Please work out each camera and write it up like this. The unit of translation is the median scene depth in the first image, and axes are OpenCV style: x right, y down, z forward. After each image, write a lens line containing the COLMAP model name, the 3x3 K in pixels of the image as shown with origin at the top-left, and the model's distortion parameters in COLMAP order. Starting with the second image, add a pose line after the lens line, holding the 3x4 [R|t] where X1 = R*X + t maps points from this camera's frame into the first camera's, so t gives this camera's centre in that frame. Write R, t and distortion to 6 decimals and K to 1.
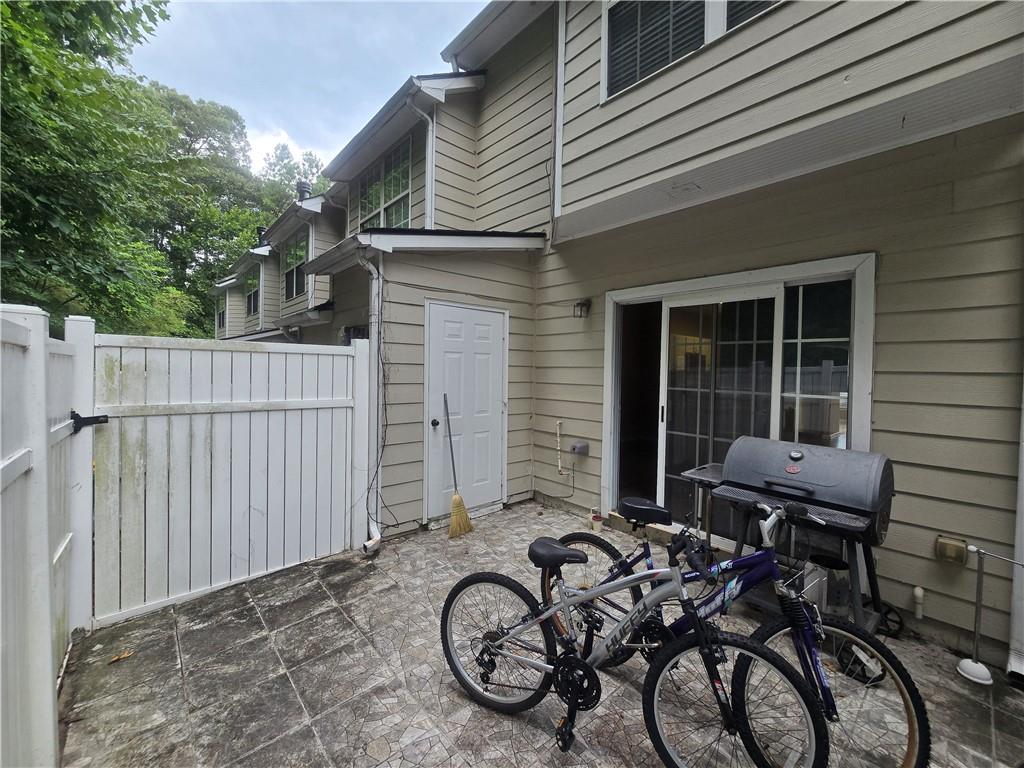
lens RADIAL K [[421.0, 0, 514.5], [0, 421.0, 379.3], [0, 0, 1]] dist [-0.001320, 0.000310]
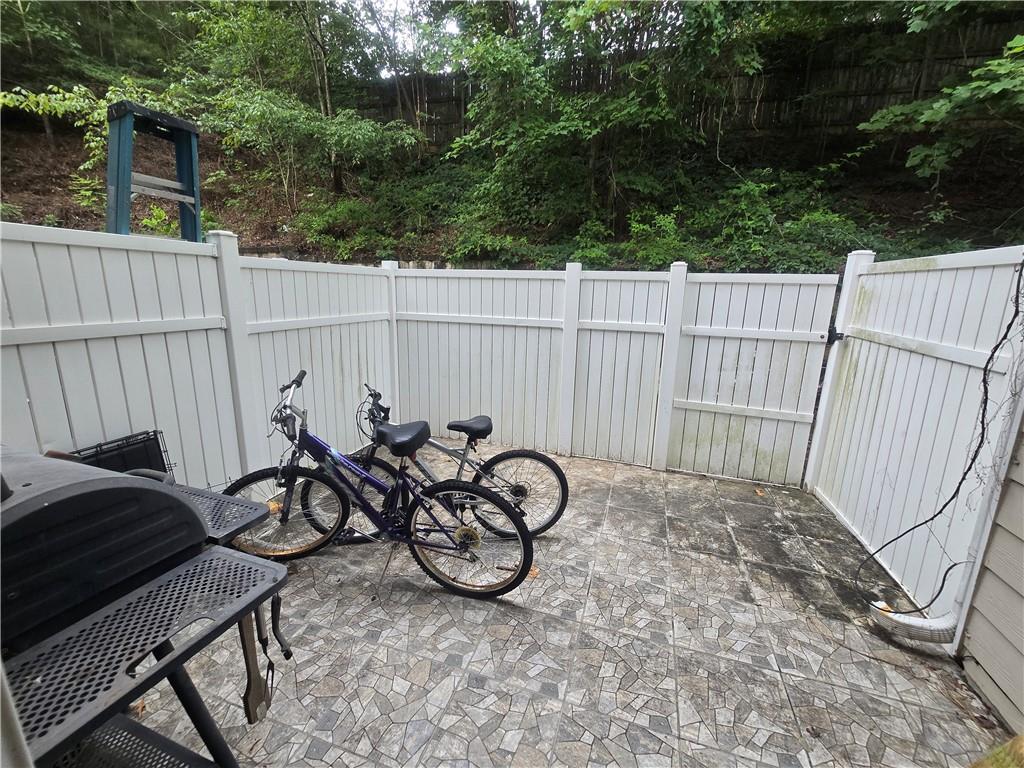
lens RADIAL K [[421.0, 0, 511.3], [0, 421.0, 377.9], [0, 0, 1]] dist [-0.001320, 0.000310]
pose [[-0.870401, 0.073684, -0.486799, 0.407771], [-0.041767, 0.974123, 0.222126, -0.015549], [0.490569, 0.213671, -0.844800, 1.407515]]
